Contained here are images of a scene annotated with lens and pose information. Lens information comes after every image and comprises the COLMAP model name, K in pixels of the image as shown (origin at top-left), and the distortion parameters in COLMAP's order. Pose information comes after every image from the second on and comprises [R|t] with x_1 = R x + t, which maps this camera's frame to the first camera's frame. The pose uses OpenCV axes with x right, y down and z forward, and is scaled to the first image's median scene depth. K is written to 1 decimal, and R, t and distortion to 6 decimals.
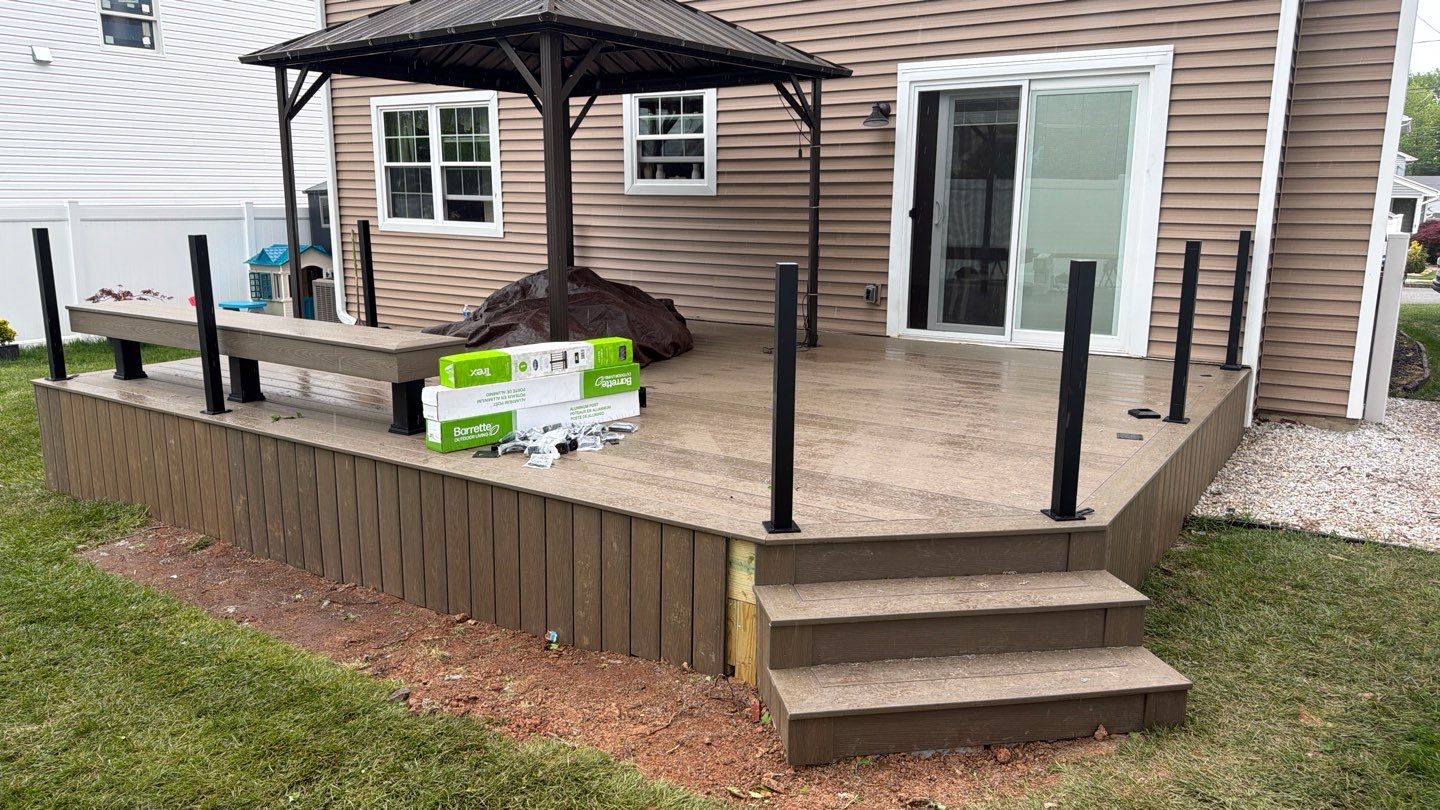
lens RADIAL K [[1015.2, 0, 717.8], [0, 1015.2, 398.6], [0, 0, 1]] dist [0.099890, -0.140463]
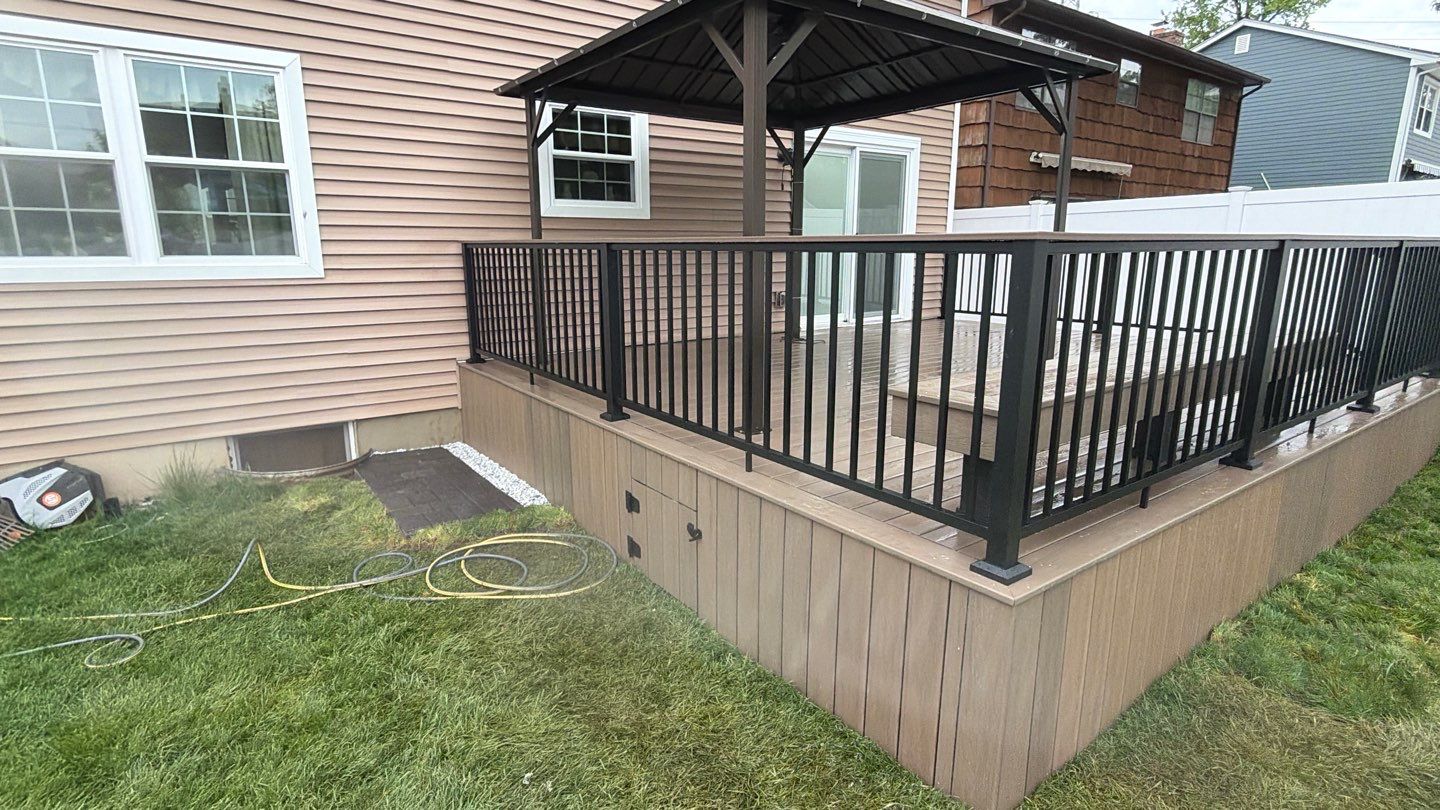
lens RADIAL K [[726.0, 0, 720.0], [0, 726.0, 405.0], [0, 0, 1]] dist [0.004082, -0.000806]
pose [[0.349215, -0.206982, 0.913897, -0.681641], [0.187556, 0.971002, 0.148248, -0.115438], [-0.918081, 0.119637, 0.377909, 0.691331]]
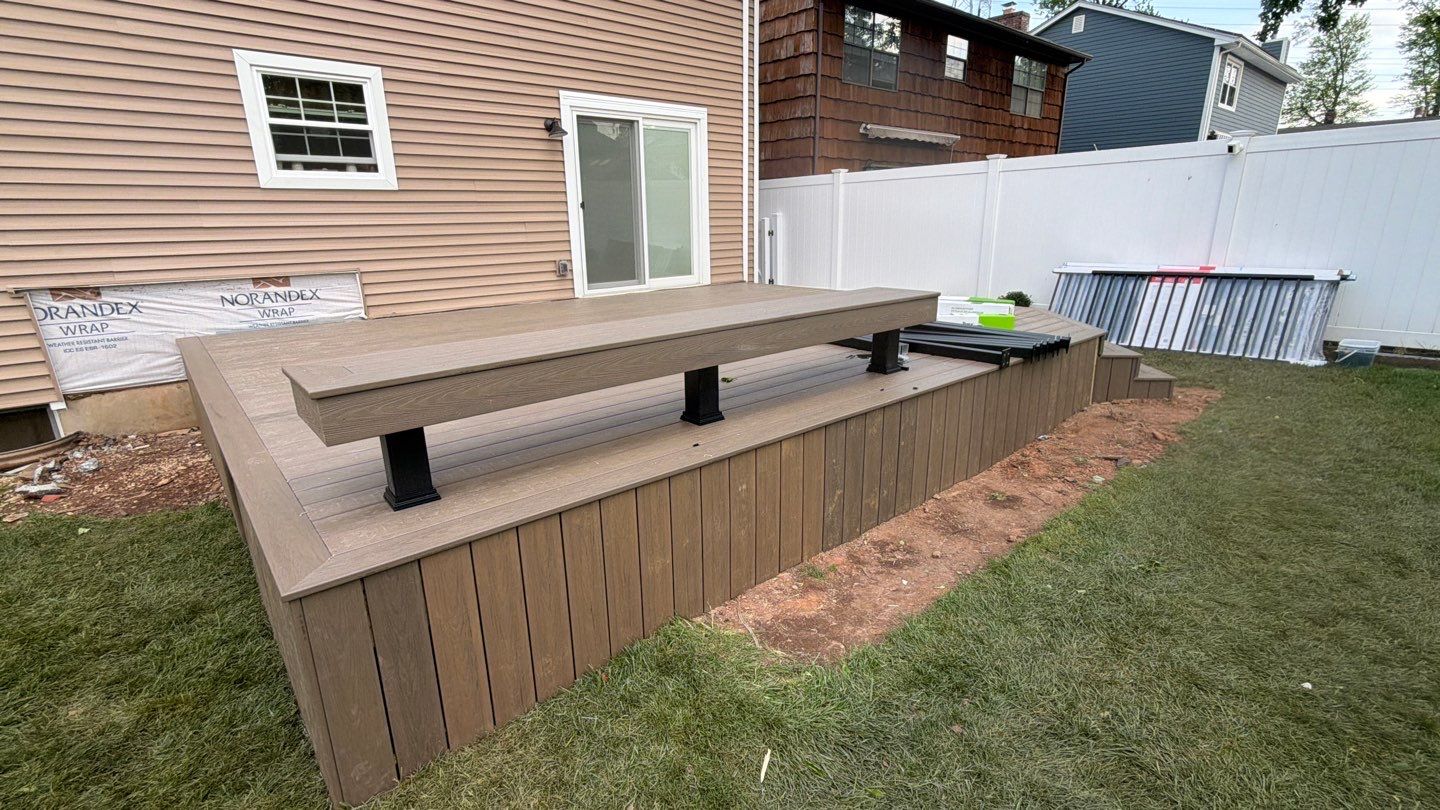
lens RADIAL K [[659.3, 0, 722.3], [0, 659.3, 407.3], [0, 0, 1]] dist [0.003245, -0.000334]
pose [[0.266881, -0.278657, 0.922564, -0.588998], [0.204272, 0.951891, 0.228423, -0.078307], [-0.941832, 0.127492, 0.310963, 0.522614]]
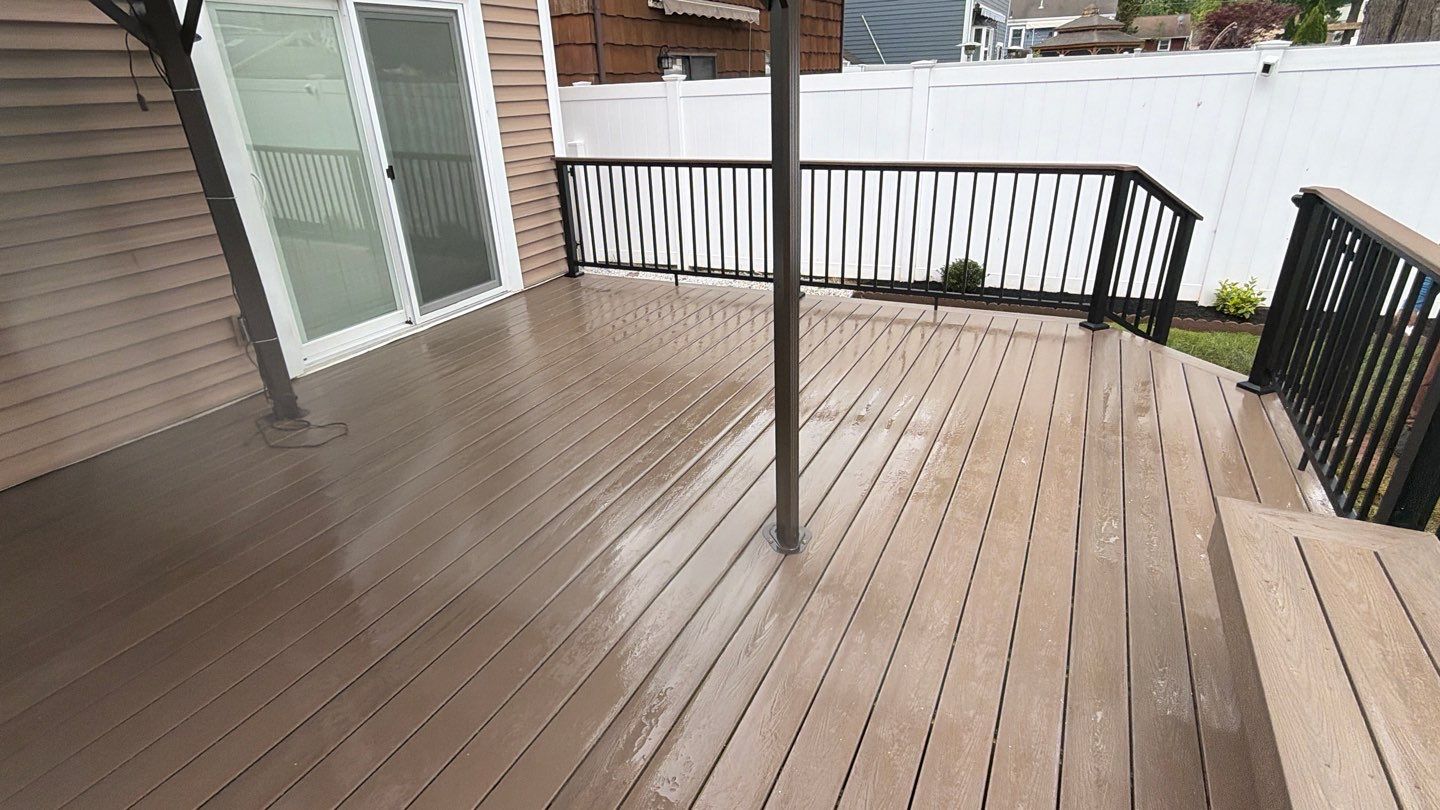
lens RADIAL K [[724.8, 0, 724.1], [0, 724.8, 404.3], [0, 0, 1]] dist [0.012514, -0.009963]
pose [[-0.132035, -0.408059, 0.903357, -0.296859], [0.224888, 0.875241, 0.428228, -0.175702], [-0.965397, 0.259695, -0.023795, 0.685952]]
